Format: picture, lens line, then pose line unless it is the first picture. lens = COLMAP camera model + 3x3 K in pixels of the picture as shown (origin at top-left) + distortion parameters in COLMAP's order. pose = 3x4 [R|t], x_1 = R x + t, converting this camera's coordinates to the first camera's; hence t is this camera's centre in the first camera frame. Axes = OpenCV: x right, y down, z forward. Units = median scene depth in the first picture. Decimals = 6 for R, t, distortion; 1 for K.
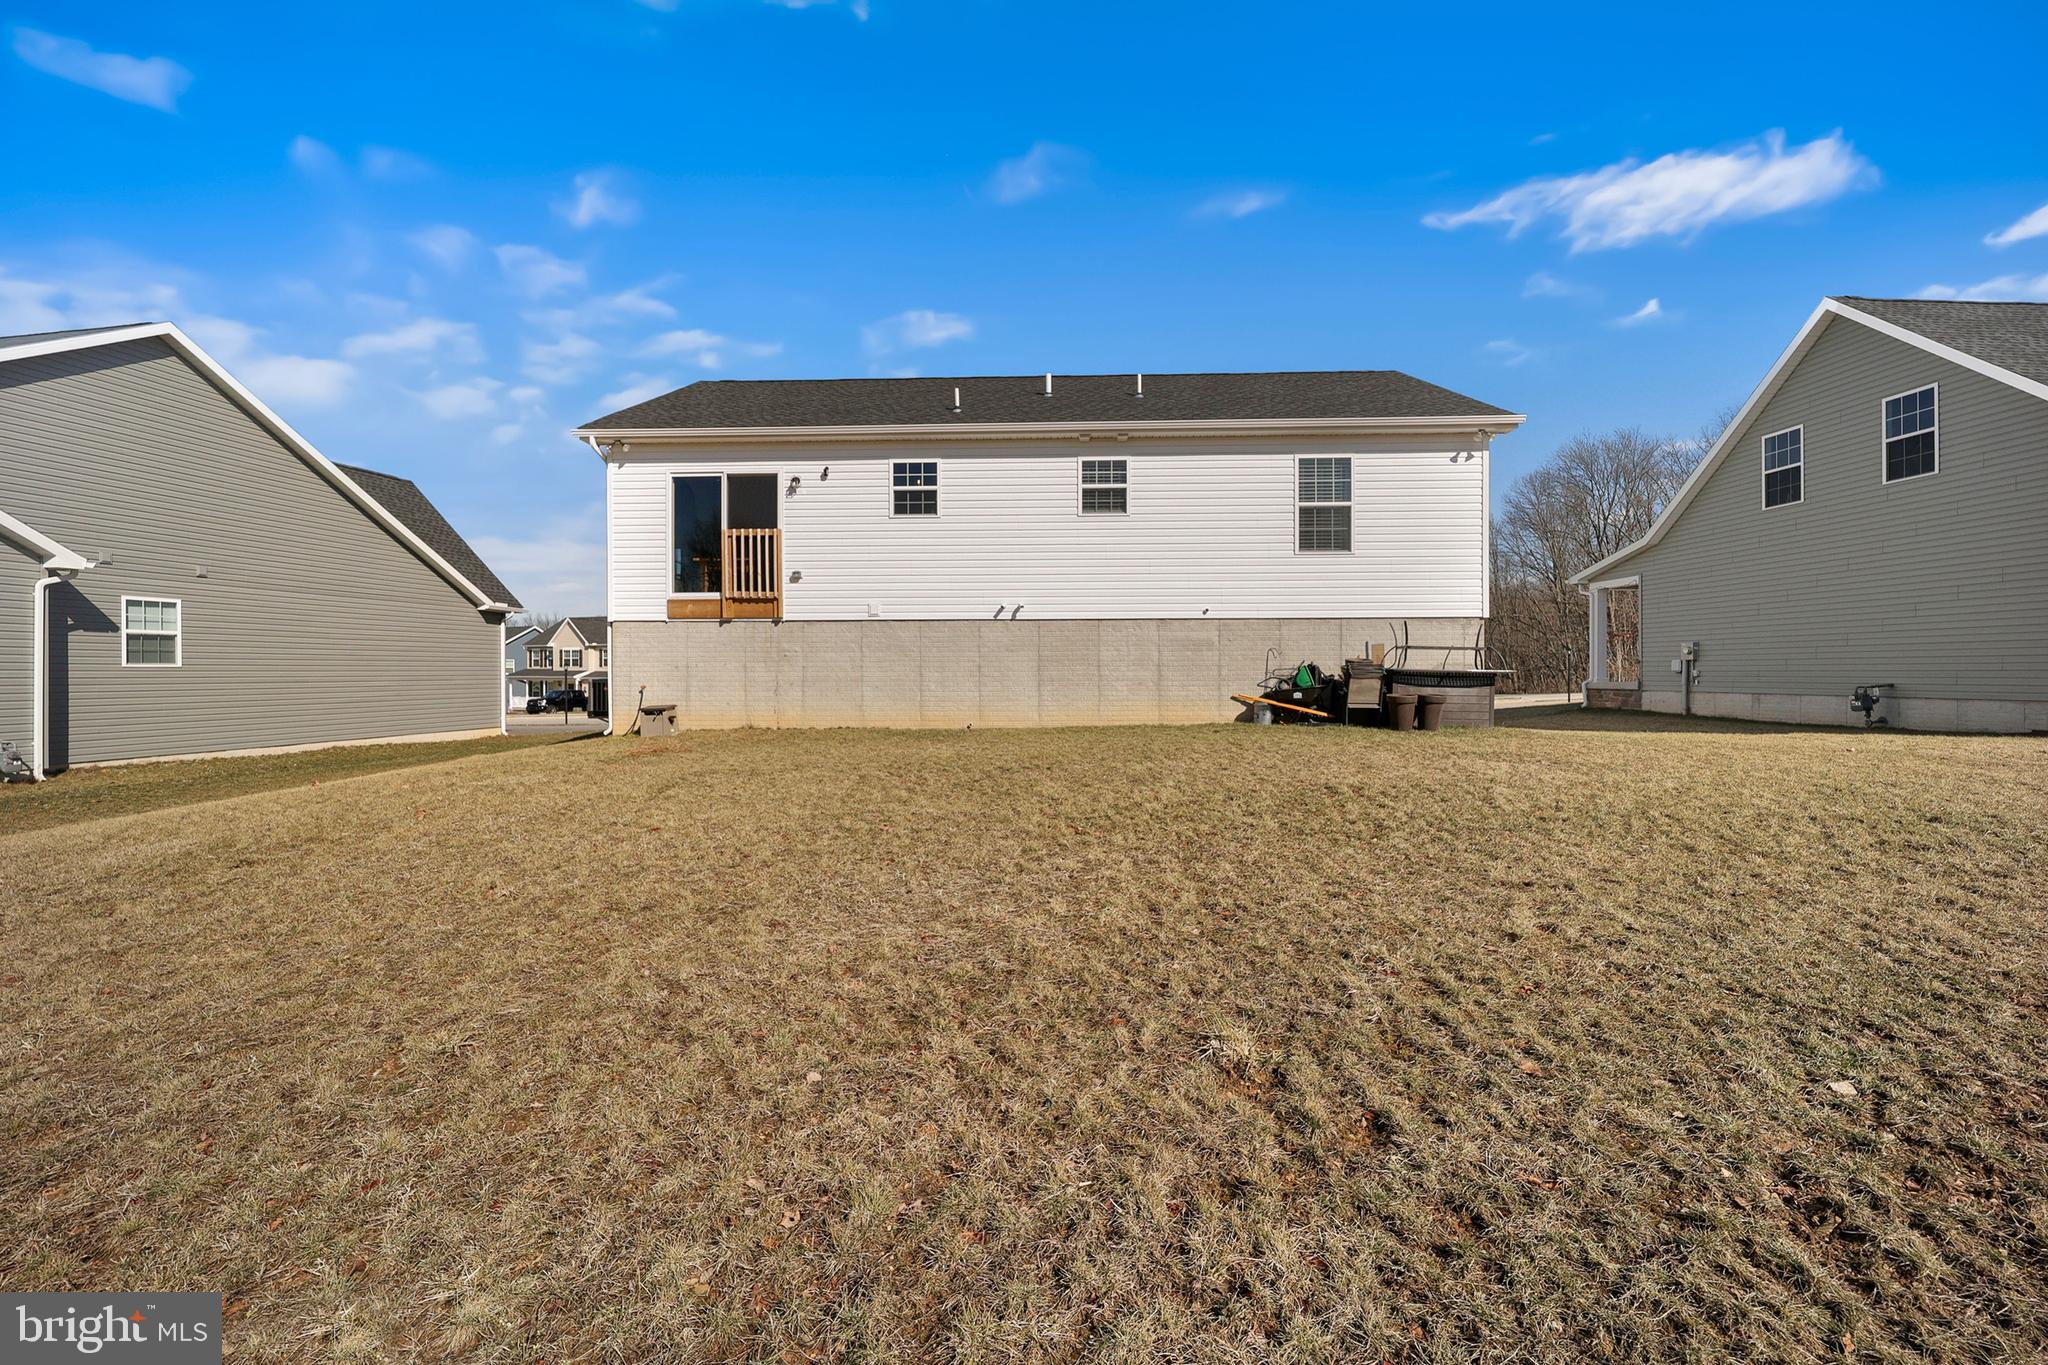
lens RADIAL K [[889.3, 0, 990.0], [0, 889.3, 695.7], [0, 0, 1]] dist [-0.008126, -0.000822]
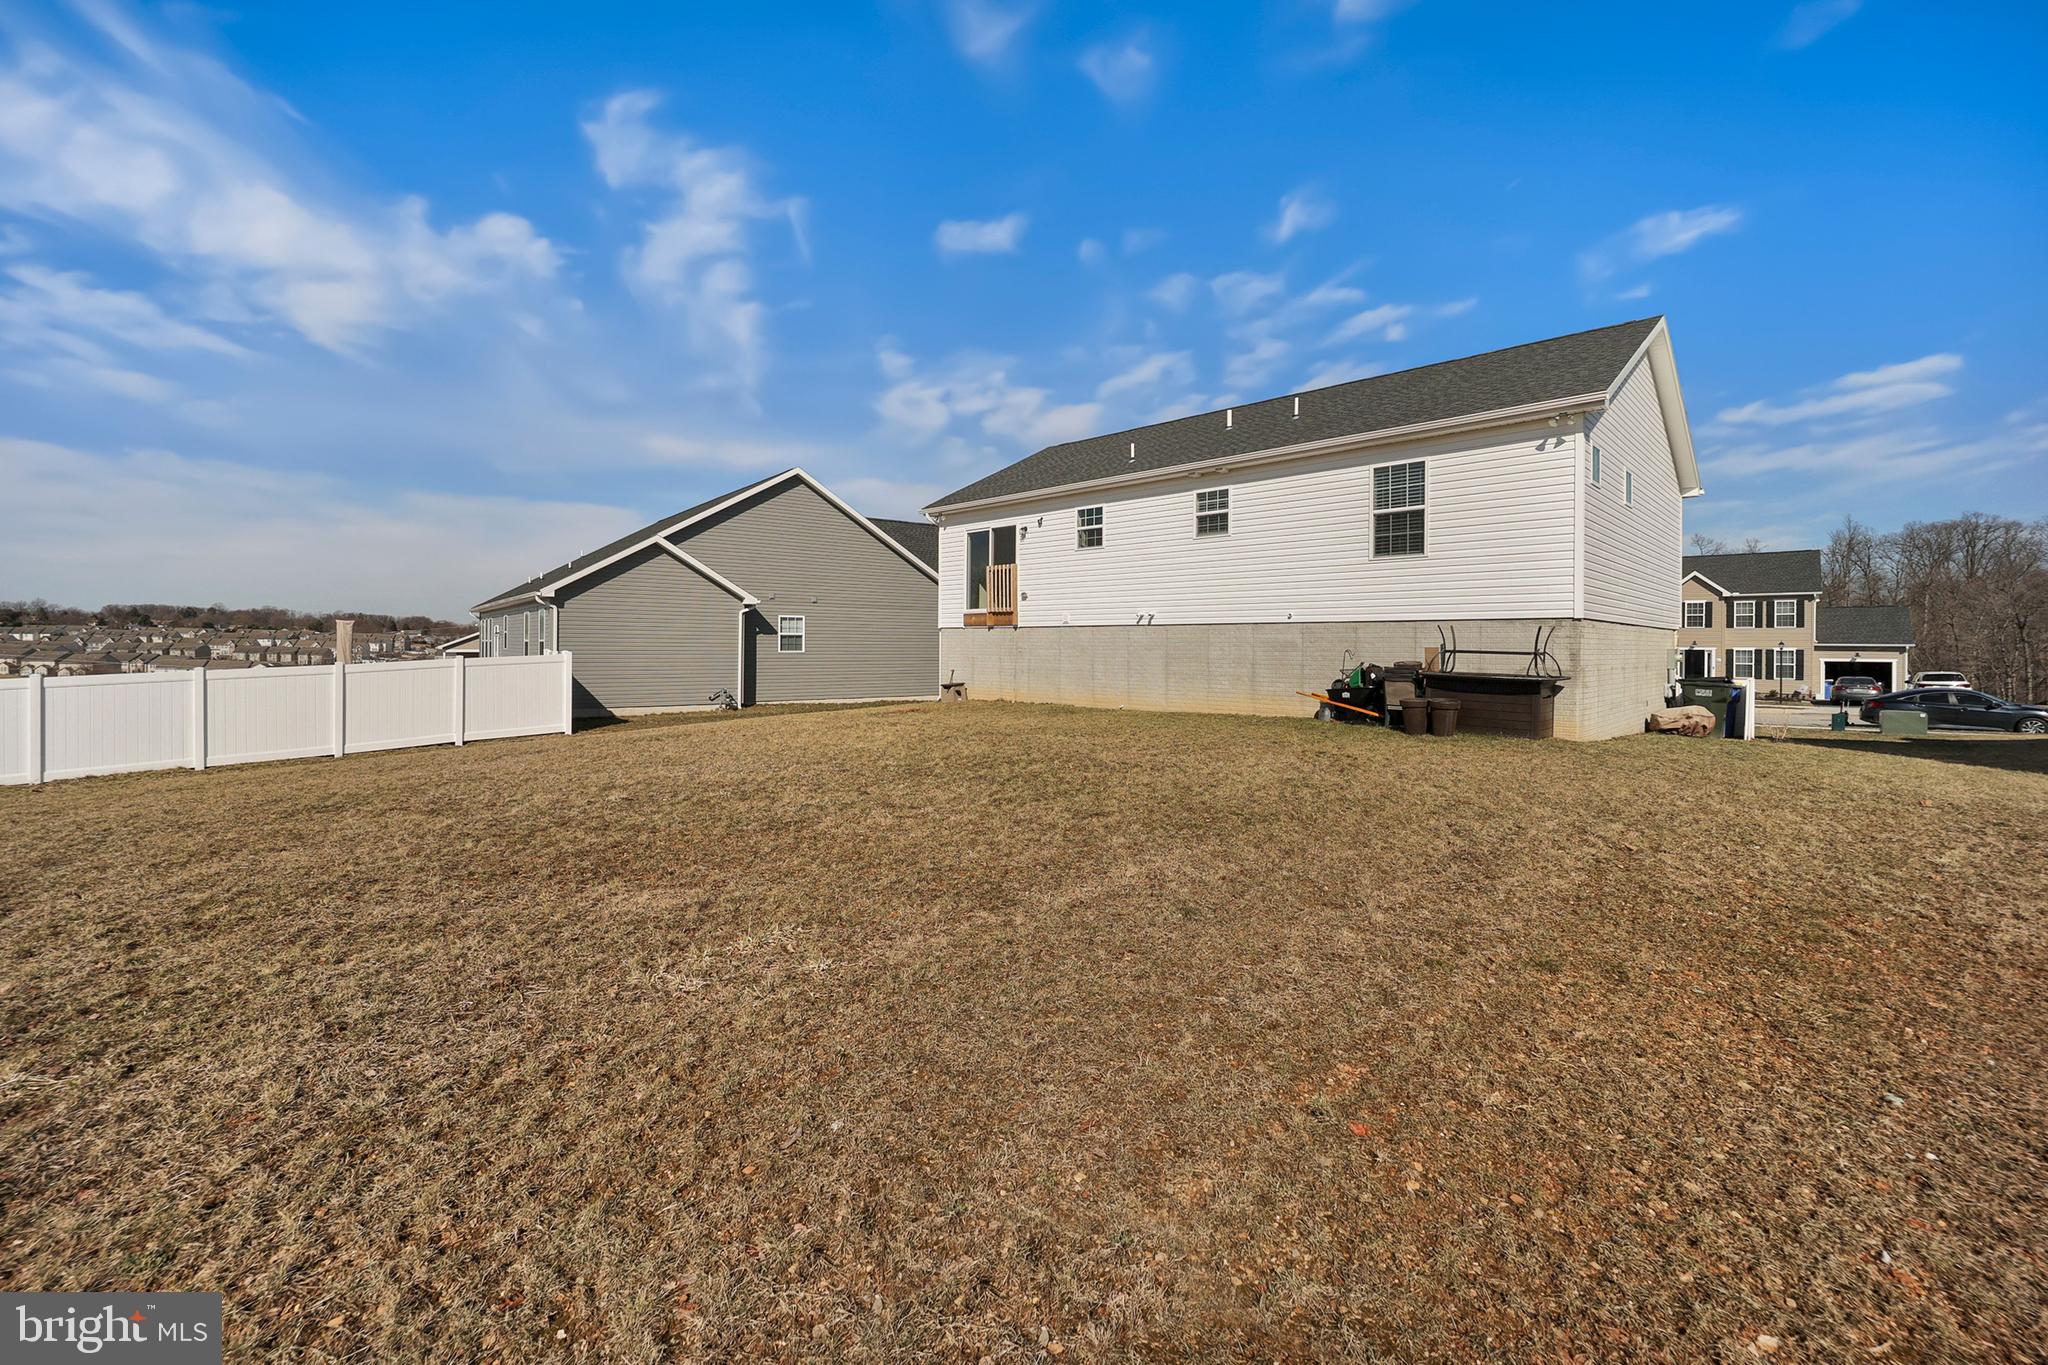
lens RADIAL K [[836.0, 0, 1028.8], [0, 836.0, 651.1], [0, 0, 1]] dist [0.001325, 0.000052]
pose [[0.753688, 0.009037, -0.657170, 0.674123], [-0.015926, 0.999863, -0.004516, -0.040127], [0.657039, 0.013870, 0.753729, -0.005560]]
